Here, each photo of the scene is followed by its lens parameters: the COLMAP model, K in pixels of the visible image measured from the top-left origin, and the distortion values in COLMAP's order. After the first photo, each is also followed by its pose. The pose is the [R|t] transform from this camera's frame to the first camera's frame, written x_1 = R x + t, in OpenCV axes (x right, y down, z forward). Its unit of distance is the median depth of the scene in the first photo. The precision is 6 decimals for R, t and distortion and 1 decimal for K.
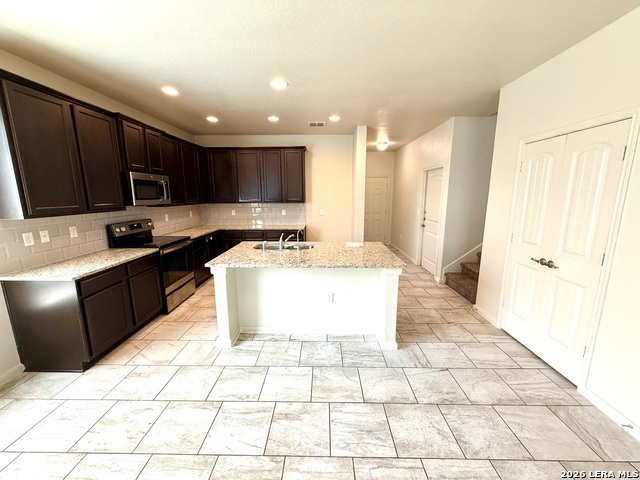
lens RADIAL K [[254.8, 0, 319.0], [0, 254.8, 239.6], [0, 0, 1]] dist [0.000271, 0.000039]
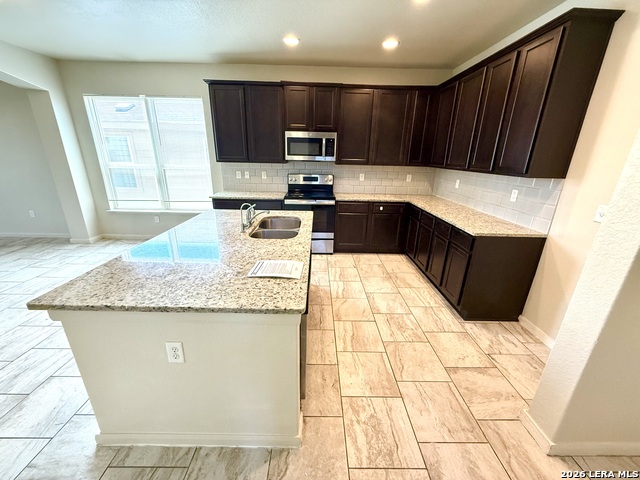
lens RADIAL K [[254.8, 0, 319.0], [0, 254.8, 239.6], [0, 0, 1]] dist [0.000271, 0.000039]
pose [[0.028715, 0.321205, -0.946574, 0.452234], [-0.198073, 0.930015, 0.309578, -0.147727], [0.979767, 0.178601, 0.090327, 0.873972]]
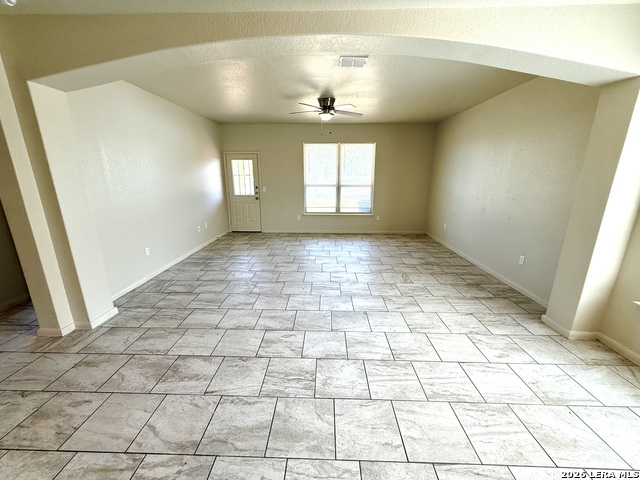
lens RADIAL K [[254.8, 0, 319.0], [0, 254.8, 239.6], [0, 0, 1]] dist [0.000271, 0.000039]
pose [[-0.999955, -0.000579, 0.009464, 0.000082], [0.003423, 0.908775, 0.417273, -0.086633], [-0.008842, 0.417287, -0.908732, 0.486645]]
